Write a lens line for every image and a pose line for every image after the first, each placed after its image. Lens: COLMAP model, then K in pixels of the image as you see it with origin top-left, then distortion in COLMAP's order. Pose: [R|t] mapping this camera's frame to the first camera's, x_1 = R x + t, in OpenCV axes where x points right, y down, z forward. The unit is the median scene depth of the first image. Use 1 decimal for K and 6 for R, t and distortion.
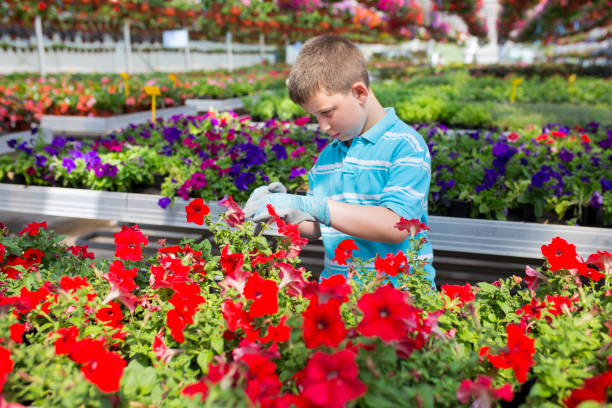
lens RADIAL K [[588.0, 0, 304.6], [0, 588.0, 197.1], [0, 0, 1]] dist [-0.028118, 0.000000]
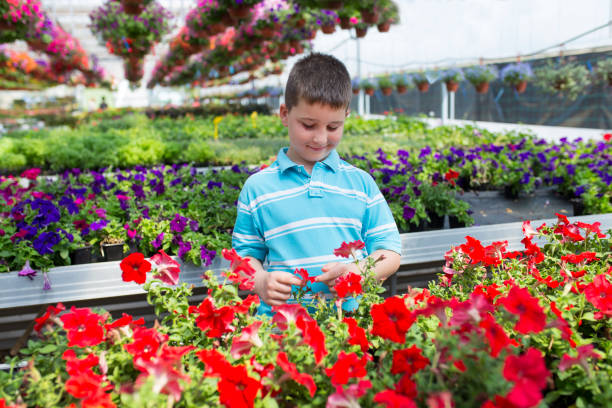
lens RADIAL K [[588.0, 0, 303.4], [0, 588.0, 200.3], [0, 0, 1]] dist [-0.028118, 0.000000]
pose [[0.835071, -0.113347, 0.538339, -0.116142], [0.149433, 0.988488, -0.023674, -0.005967], [-0.529459, 0.100215, 0.842396, 0.041475]]
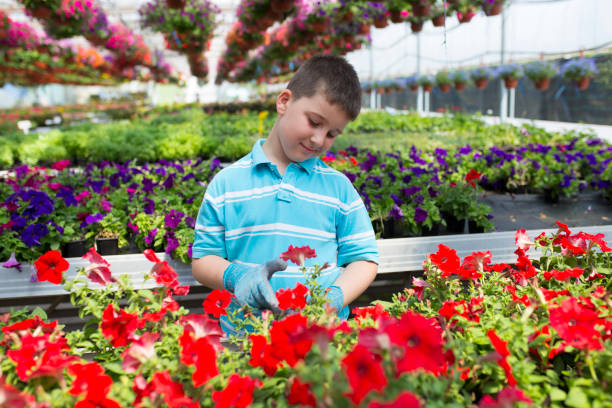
lens RADIAL K [[588.0, 0, 303.9], [0, 588.0, 199.0], [0, 0, 1]] dist [-0.028118, 0.000000]
pose [[0.893548, -0.091434, 0.439559, -0.058173], [0.119472, 0.992167, -0.036483, -0.000665], [-0.432781, 0.085114, 0.897472, 0.038953]]
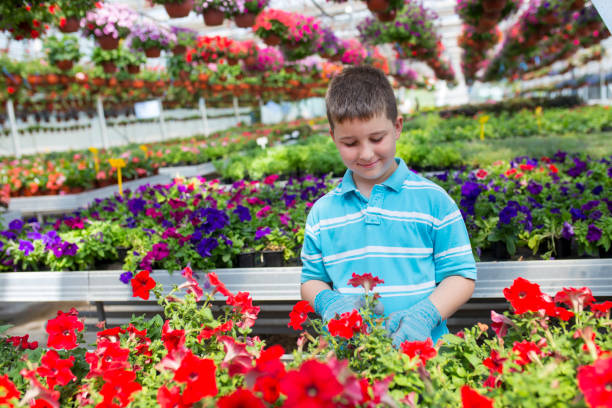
lens RADIAL K [[588.0, 0, 305.4], [0, 588.0, 195.8], [0, 0, 1]] dist [-0.028118, 0.000000]
pose [[0.994906, -0.097027, 0.027356, 0.019520], [0.099211, 0.990526, -0.094950, -0.001419], [-0.017884, 0.097181, 0.995106, 0.015210]]
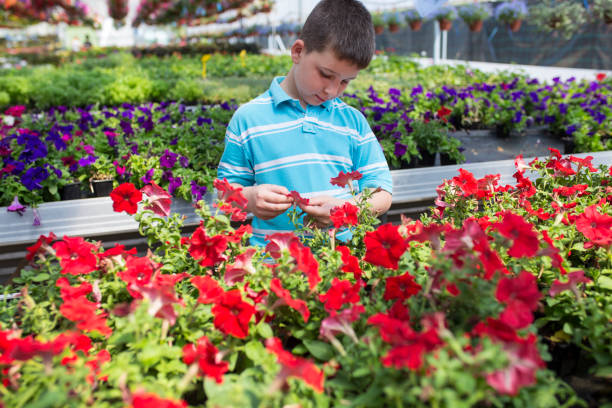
lens RADIAL K [[588.0, 0, 303.7], [0, 588.0, 202.6], [0, 0, 1]] dist [-0.028118, 0.000000]
pose [[0.825150, -0.166057, 0.539956, -0.116879], [0.147009, 0.986009, 0.078580, -0.000866], [-0.545451, 0.014538, 0.838017, 0.044676]]
